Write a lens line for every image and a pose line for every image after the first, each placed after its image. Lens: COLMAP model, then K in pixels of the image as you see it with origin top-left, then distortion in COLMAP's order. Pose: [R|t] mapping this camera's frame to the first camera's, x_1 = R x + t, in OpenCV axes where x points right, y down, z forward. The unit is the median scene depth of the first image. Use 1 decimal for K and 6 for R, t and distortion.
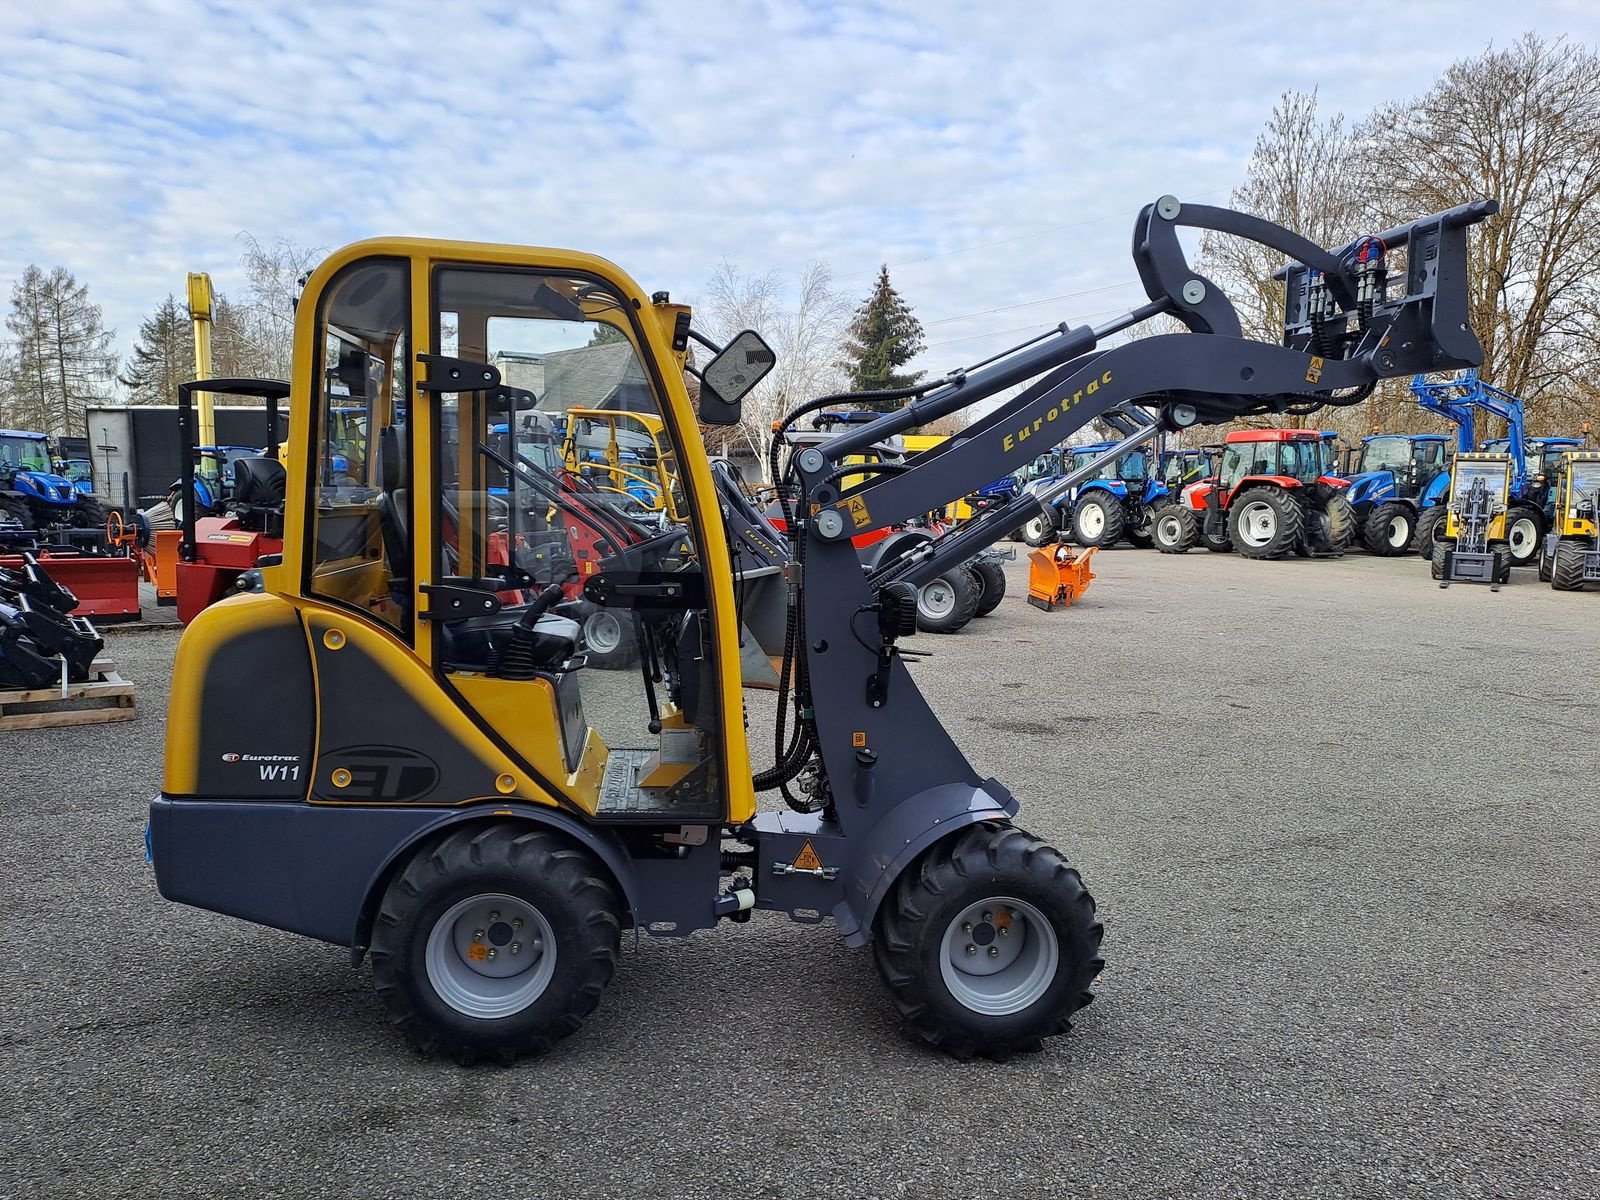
lens RADIAL K [[1180.0, 0, 753.1], [0, 1180.0, 604.8], [0, 0, 1]] dist [0.073026, -0.078485]
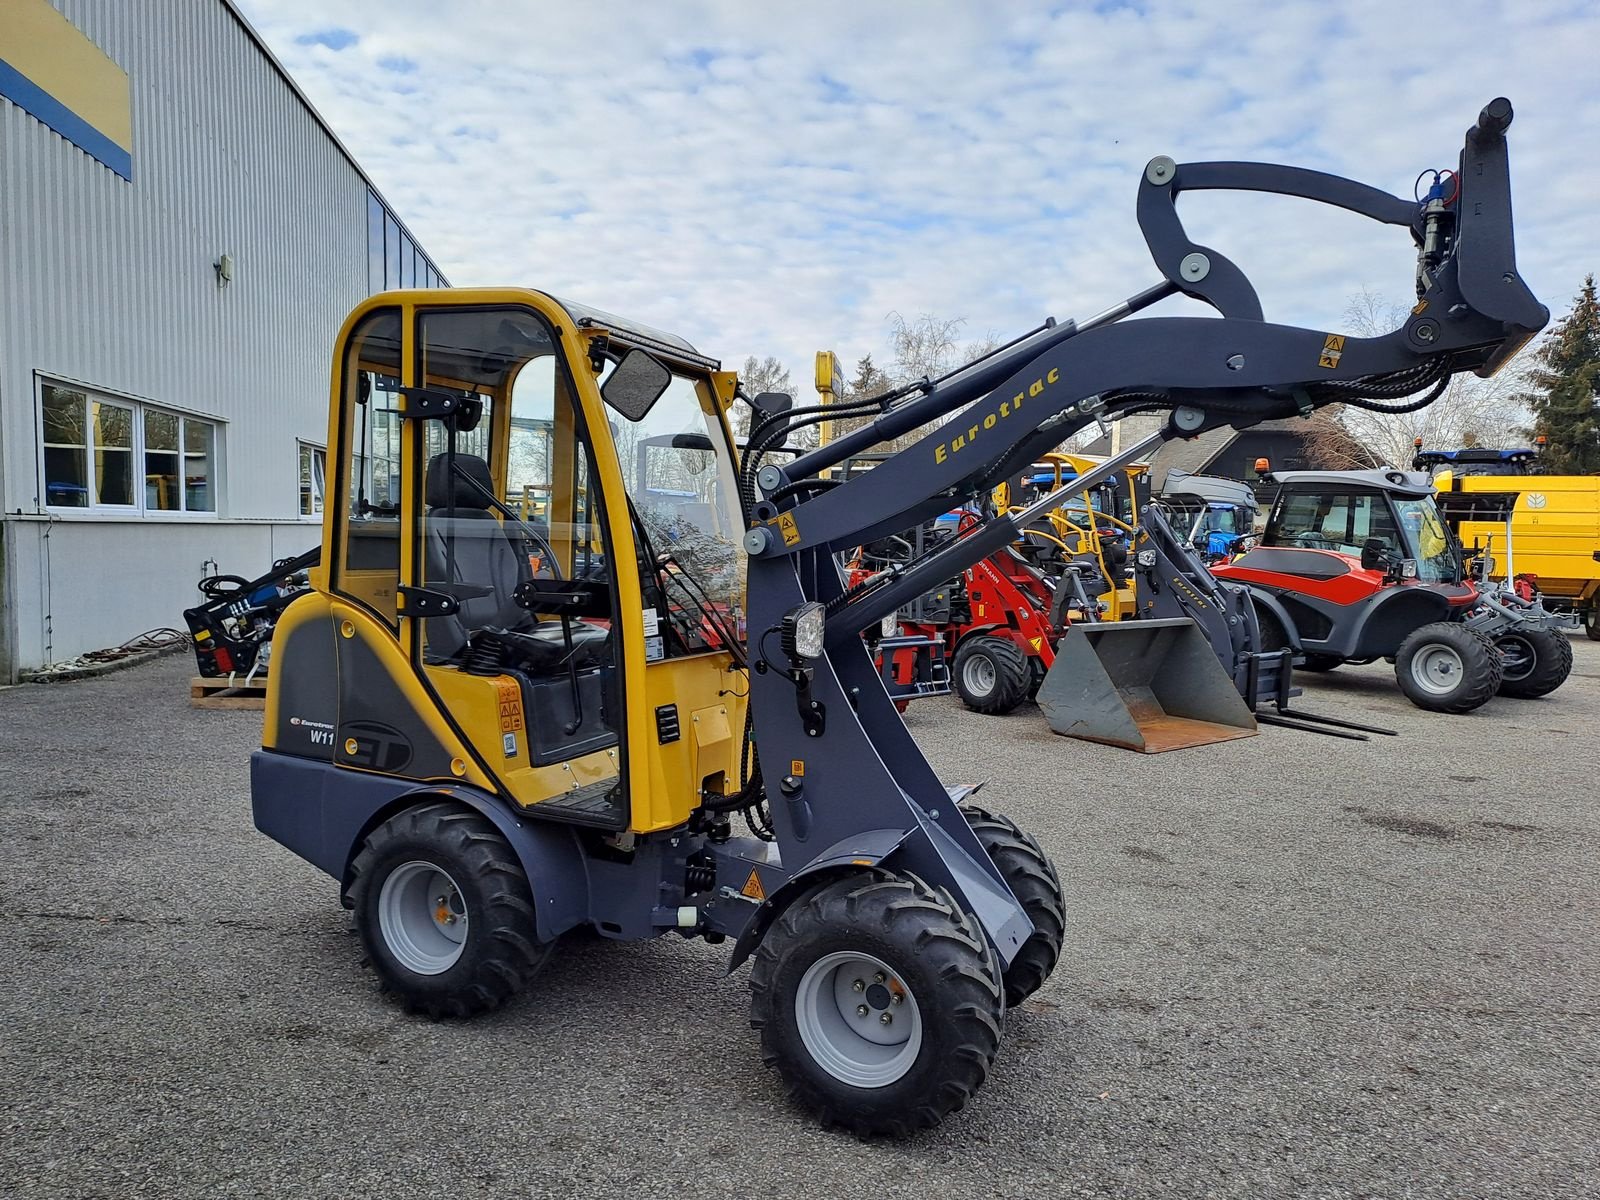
lens RADIAL K [[1180.0, 0, 782.7], [0, 1180.0, 612.5], [0, 0, 1]] dist [0.078713, -0.102552]
pose [[0.857777, 0.039587, -0.512495, 0.054332], [-0.061350, 0.997788, -0.025611, 0.001388], [0.510348, 0.053410, 0.858308, 0.016590]]
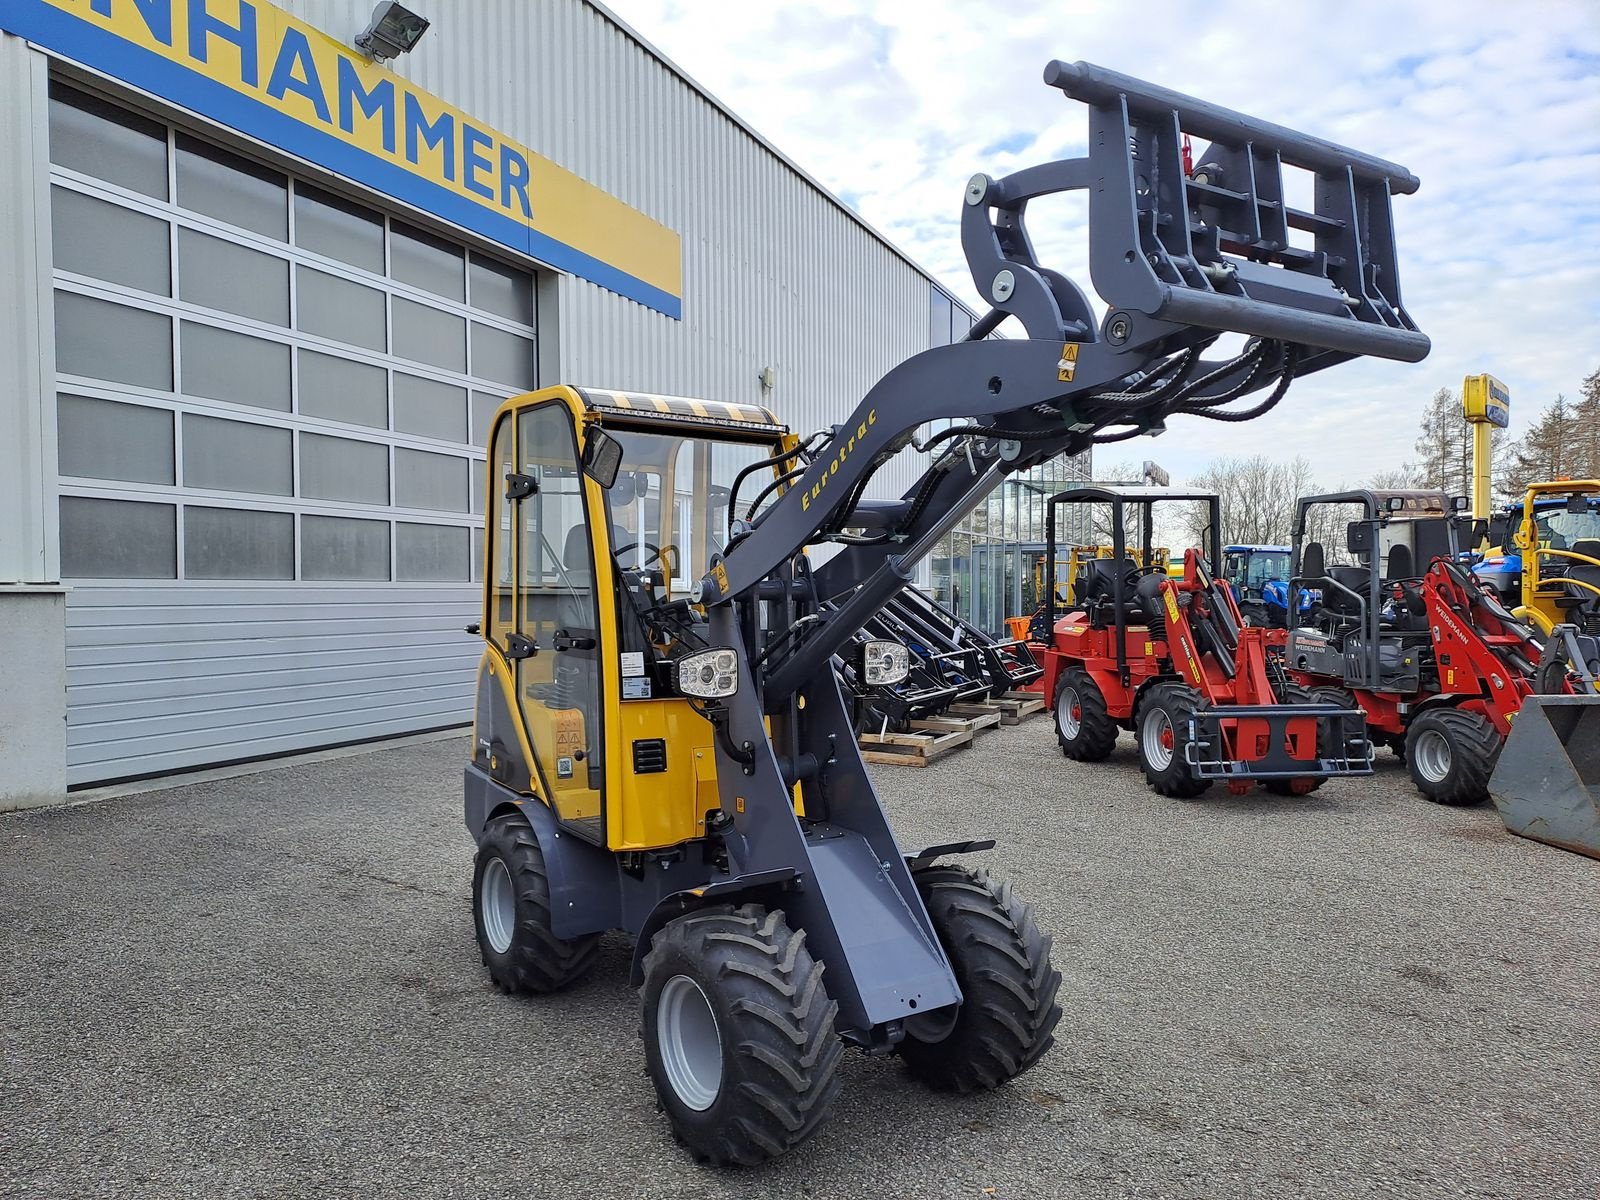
lens RADIAL K [[1180.0, 0, 753.1], [0, 1180.0, 604.8], [0, 0, 1]] dist [0.073026, -0.078485]
pose [[0.429223, -0.003596, -0.903191, 0.089751], [-0.084913, 0.995402, -0.044316, -0.000662], [0.899198, 0.095715, 0.426944, 0.048200]]
